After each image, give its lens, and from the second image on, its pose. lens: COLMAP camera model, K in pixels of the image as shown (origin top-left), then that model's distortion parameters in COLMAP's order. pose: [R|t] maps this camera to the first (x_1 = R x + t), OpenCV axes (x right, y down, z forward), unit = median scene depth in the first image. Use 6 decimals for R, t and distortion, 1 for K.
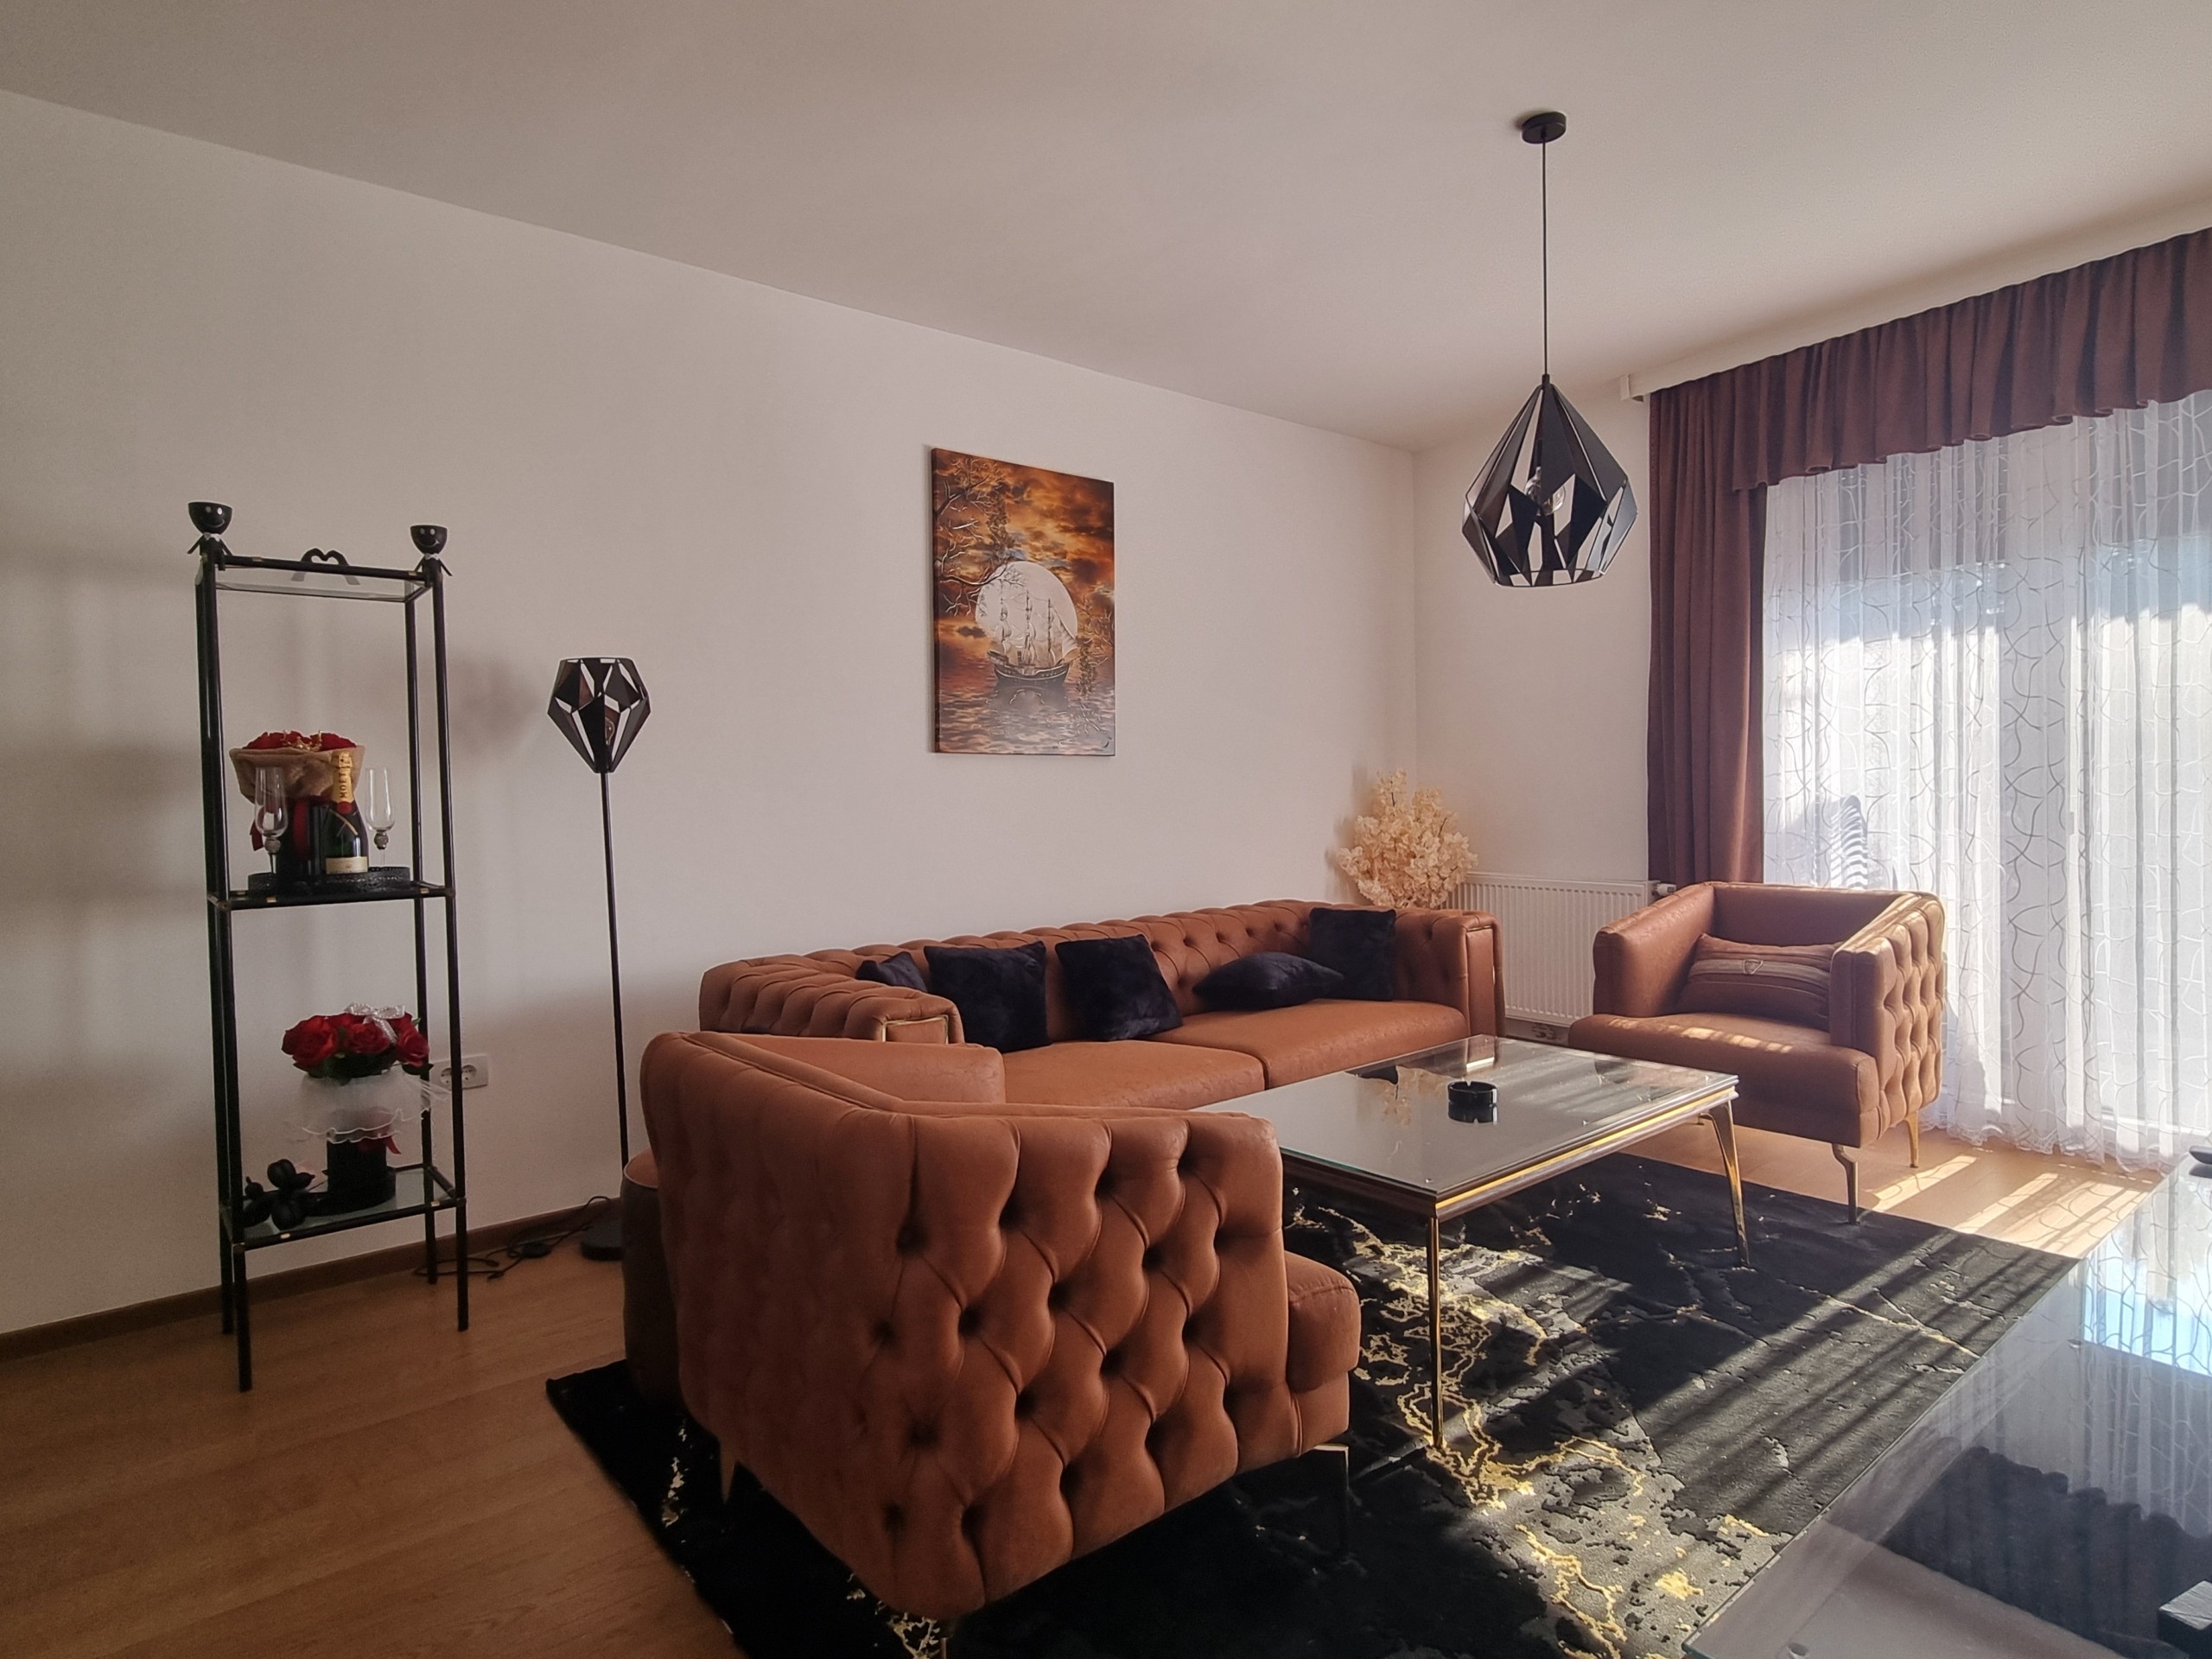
lens RADIAL K [[1327.6, 0, 1232.5], [0, 1327.6, 866.2], [0, 0, 1]] dist [0.005569, -0.007977]
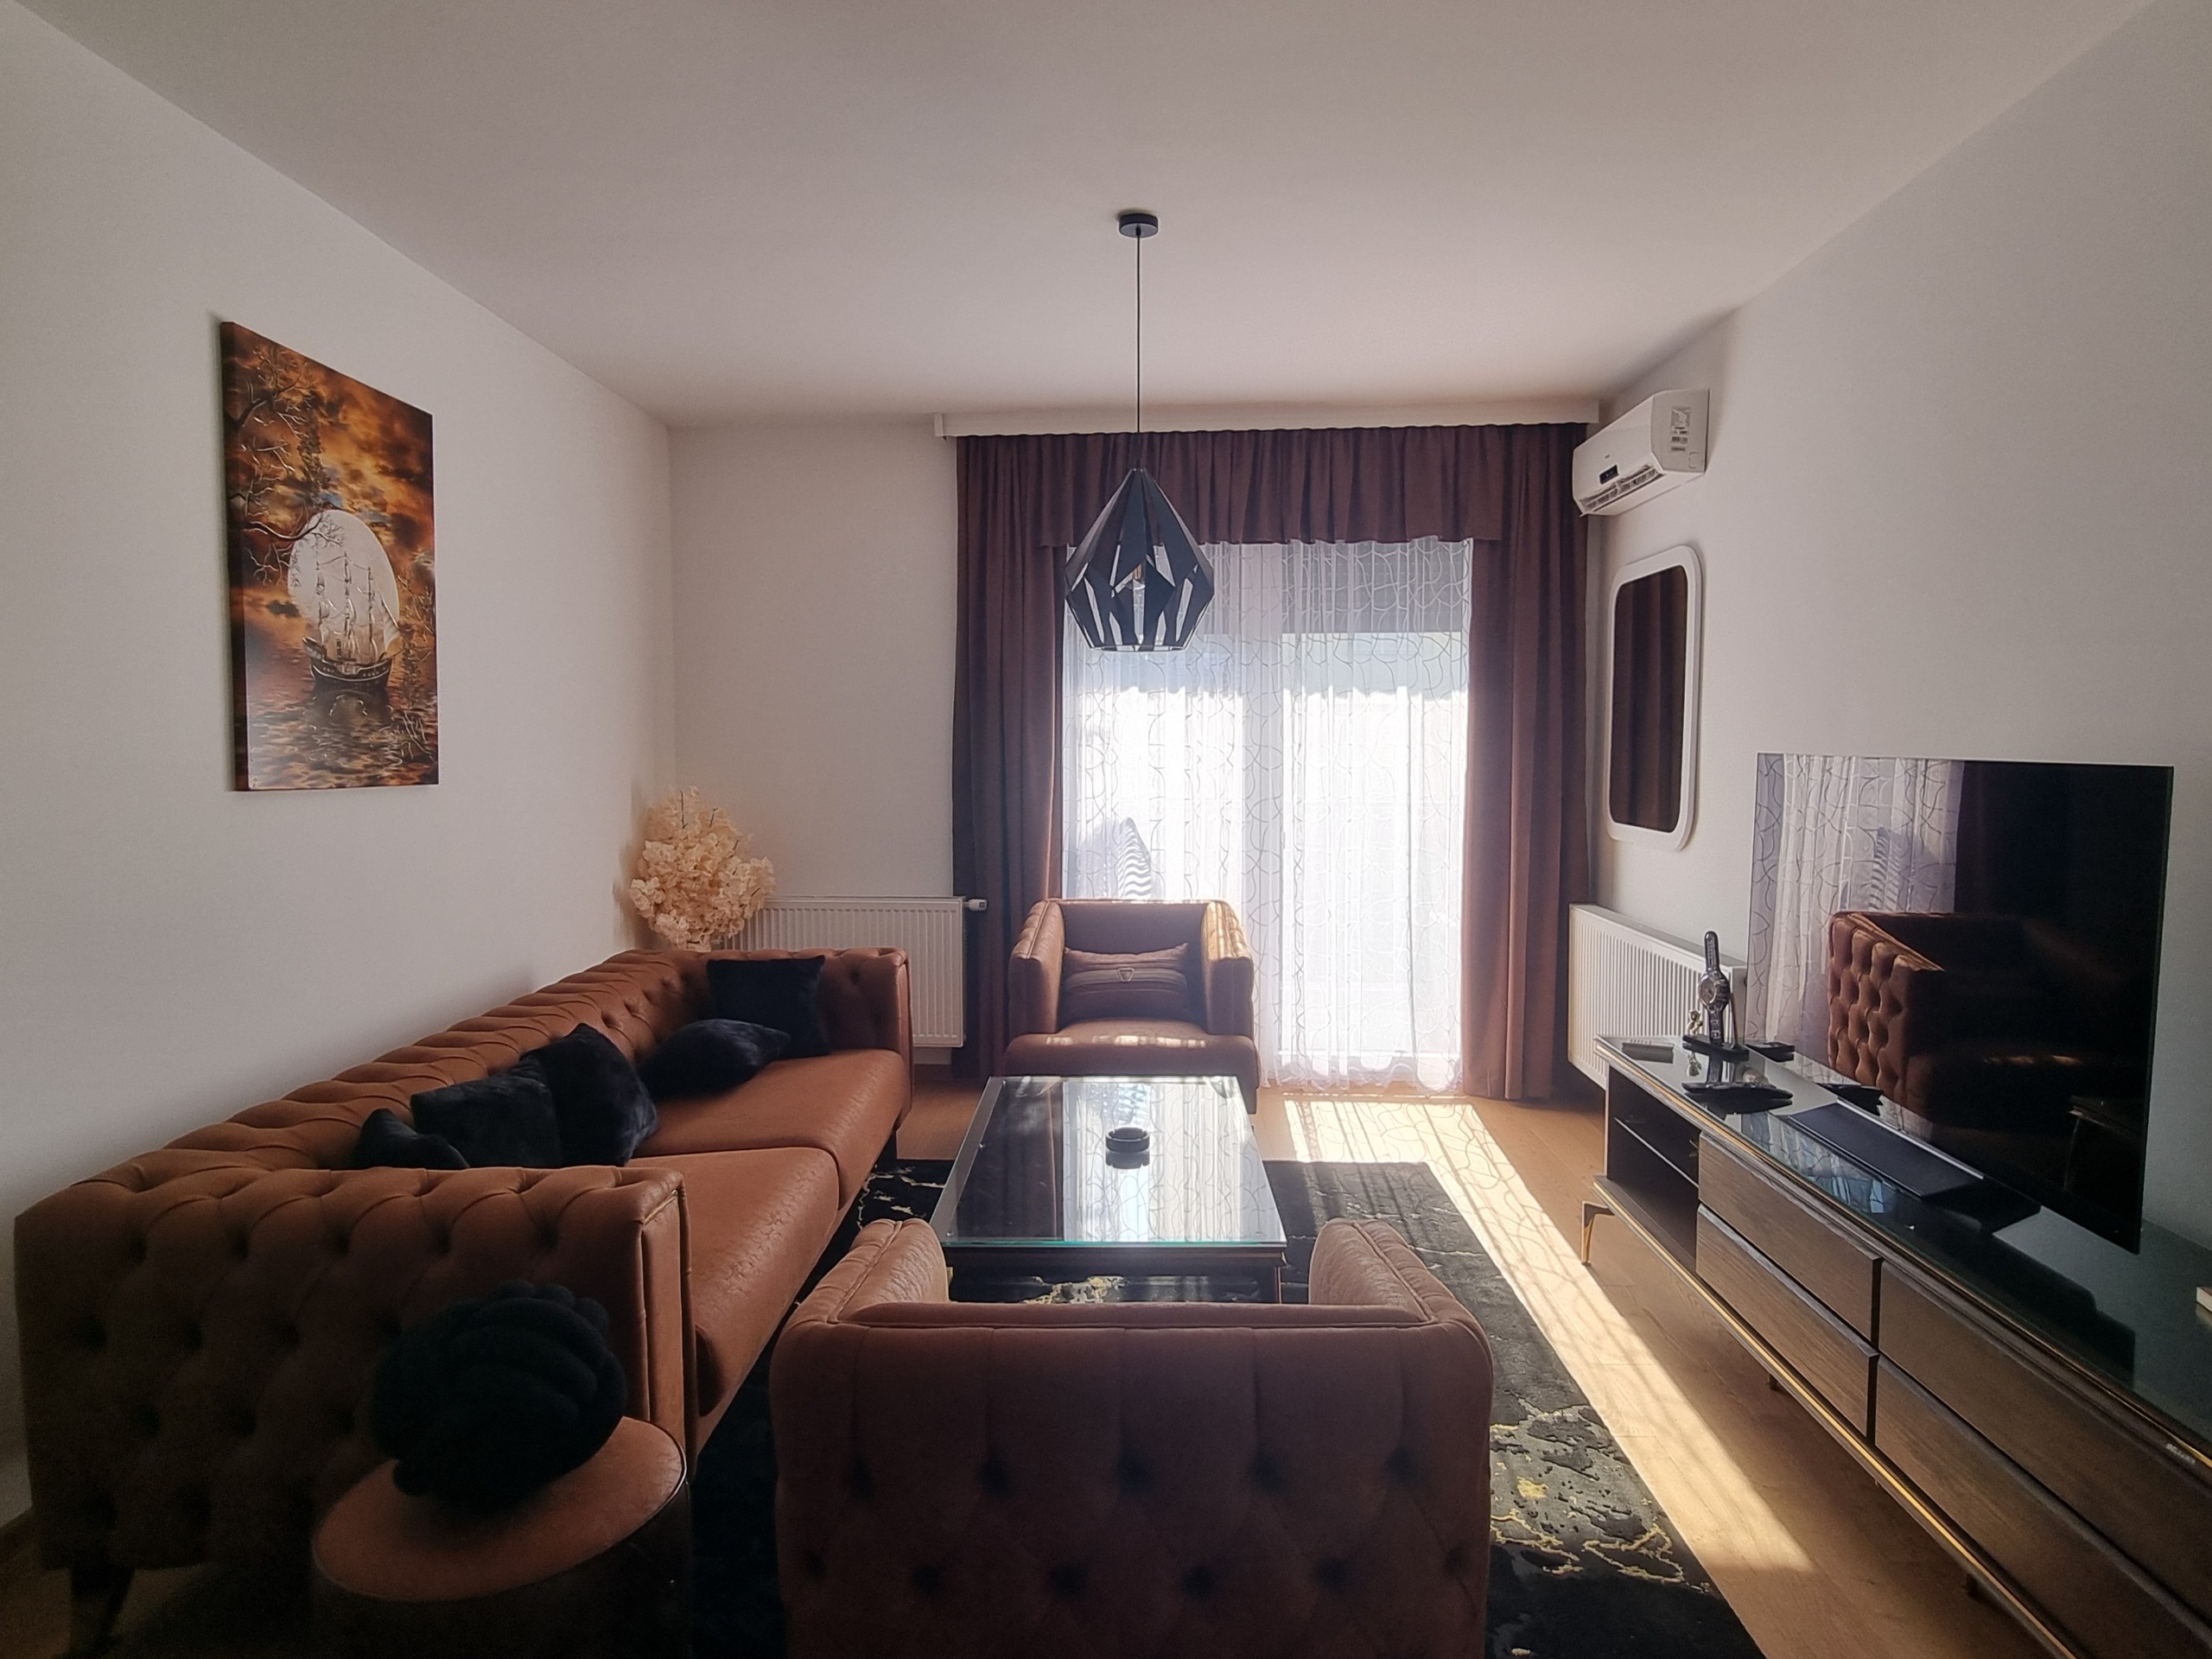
lens RADIAL K [[1327.6, 0, 1109.7], [0, 1327.6, 835.5], [0, 0, 1]] dist [0.005569, -0.007977]
pose [[0.631276, -0.039348, 0.774560, -0.457543], [0.021906, 0.999218, 0.032907, -0.075331], [-0.775249, -0.003806, 0.631644, 0.253679]]
